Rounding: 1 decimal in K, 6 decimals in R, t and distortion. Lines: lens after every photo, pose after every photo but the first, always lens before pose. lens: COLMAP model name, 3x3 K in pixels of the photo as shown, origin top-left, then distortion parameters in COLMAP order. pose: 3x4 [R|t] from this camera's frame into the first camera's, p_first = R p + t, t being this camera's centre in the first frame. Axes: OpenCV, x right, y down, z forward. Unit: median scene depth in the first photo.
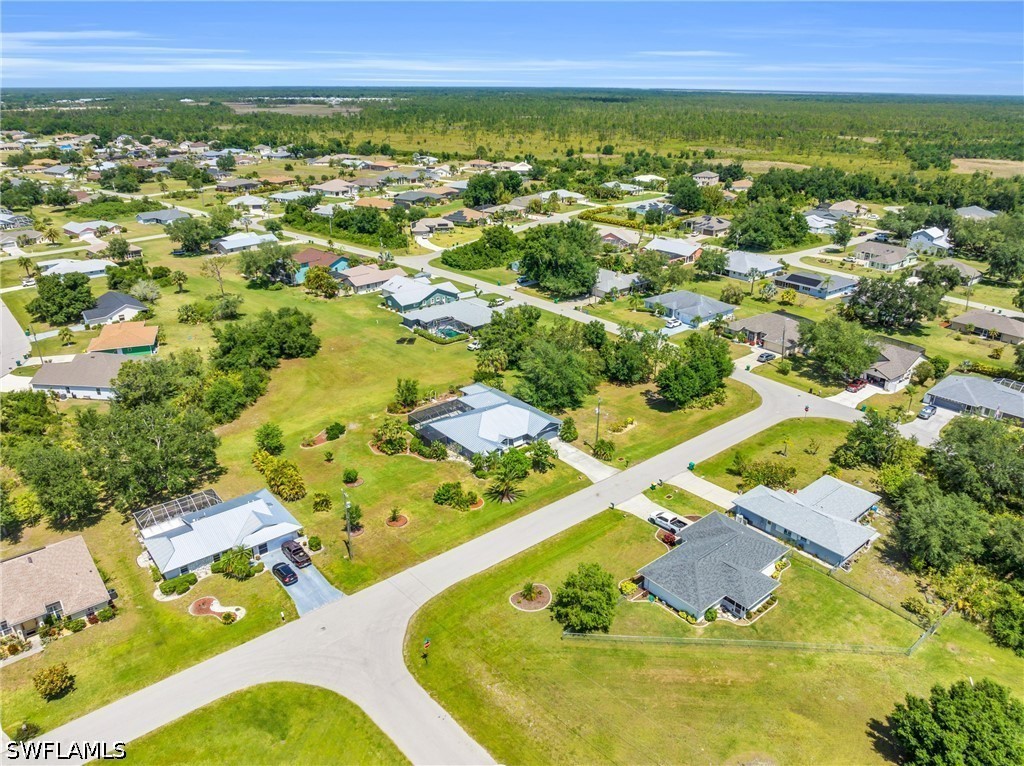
lens RADIAL K [[719.1, 0, 516.8], [0, 719.1, 384.3], [0, 0, 1]] dist [-0.043860, 0.009058]
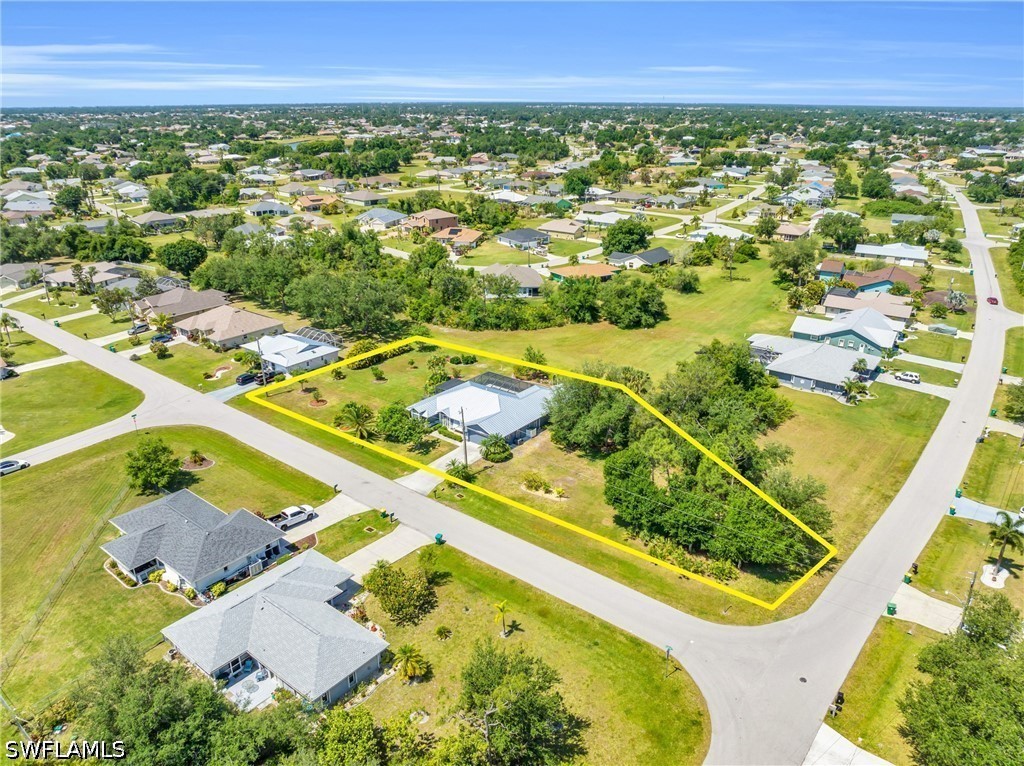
lens RADIAL K [[719.1, 0, 516.8], [0, 719.1, 384.3], [0, 0, 1]] dist [-0.043860, 0.009058]
pose [[0.206167, 0.357367, -0.910925, 0.569623], [-0.380986, 0.886781, 0.261667, -0.160592], [0.901302, 0.293102, 0.318977, 0.524521]]
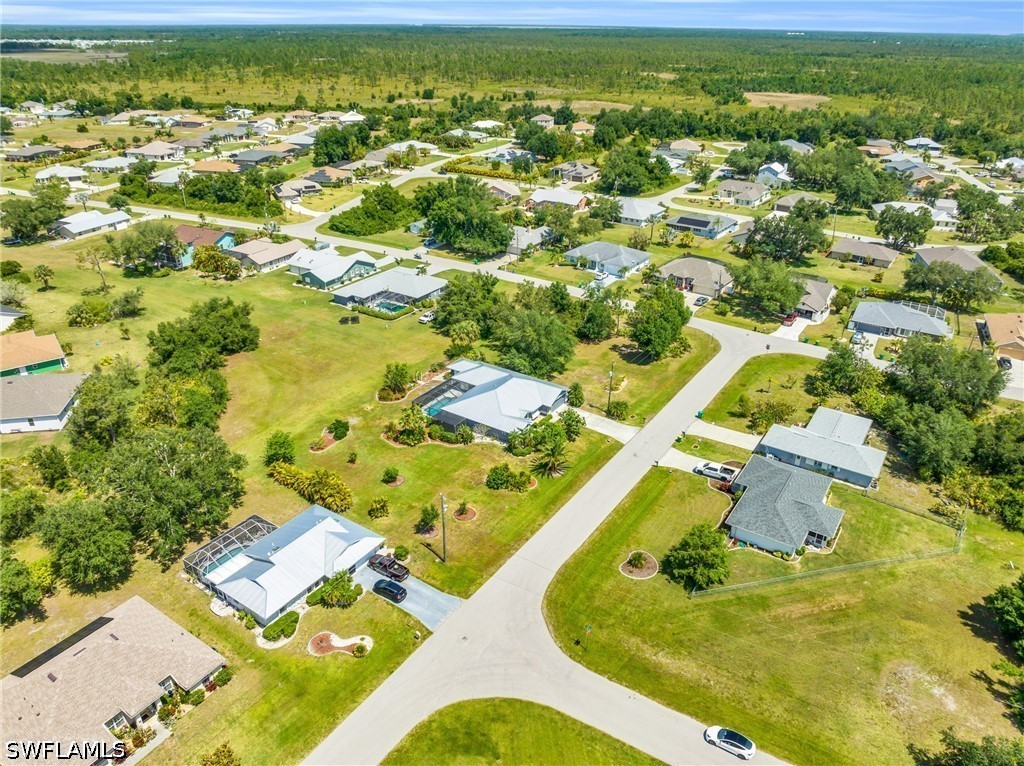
lens RADIAL K [[719.1, 0, 516.8], [0, 719.1, 384.3], [0, 0, 1]] dist [-0.043860, 0.009058]
pose [[0.959026, -0.127670, 0.252923, -0.187078], [0.108185, 0.990088, 0.089562, -0.036807], [-0.261851, -0.058530, 0.963332, 0.029607]]
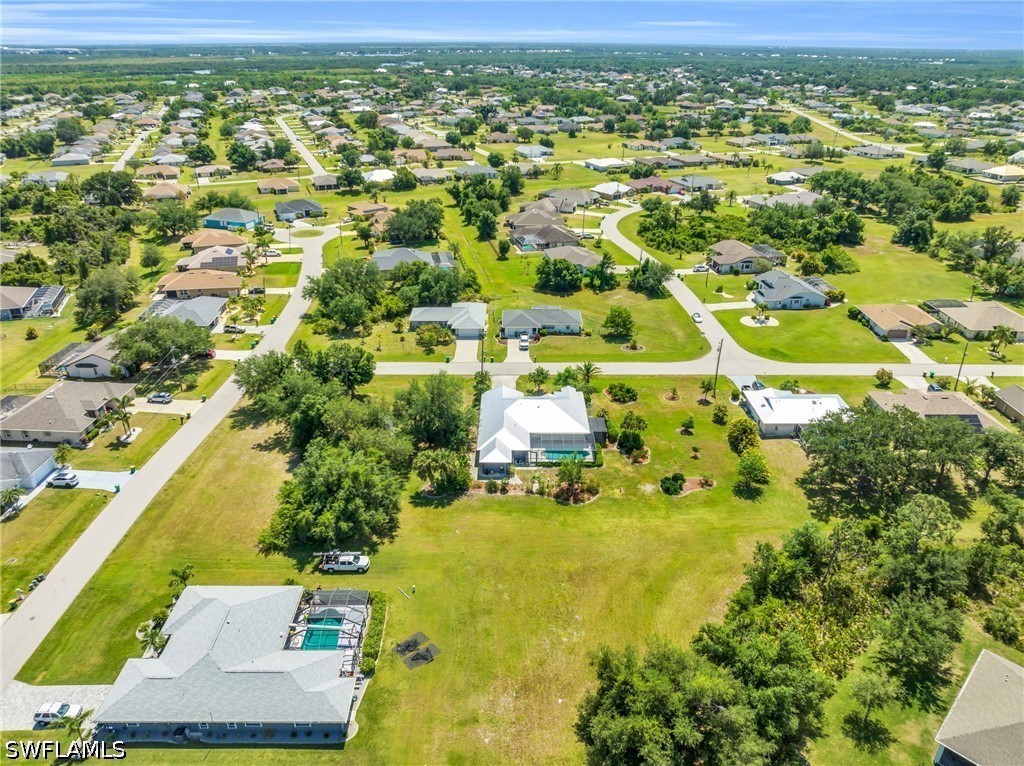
lens RADIAL K [[719.1, 0, 516.8], [0, 719.1, 384.3], [0, 0, 1]] dist [-0.043860, 0.009058]
pose [[-0.767435, -0.288401, 0.572597, -0.412462], [0.241641, 0.697134, 0.674992, -0.472393], [-0.593845, 0.656376, -0.465316, 1.037191]]
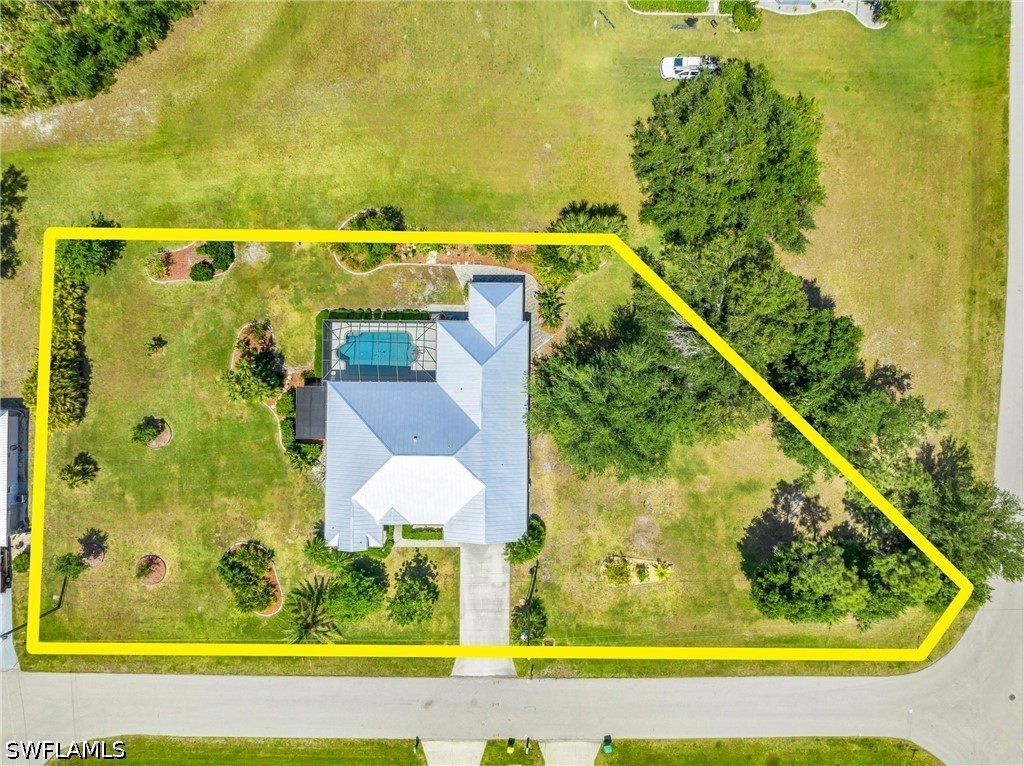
lens RADIAL K [[719.1, 0, 516.8], [0, 719.1, 384.3], [0, 0, 1]] dist [-0.043860, 0.009058]
pose [[0.763187, 0.646153, -0.005561, -0.005532], [-0.255745, 0.309947, 0.915712, -0.338268], [0.593414, -0.697437, 0.401798, 0.611722]]
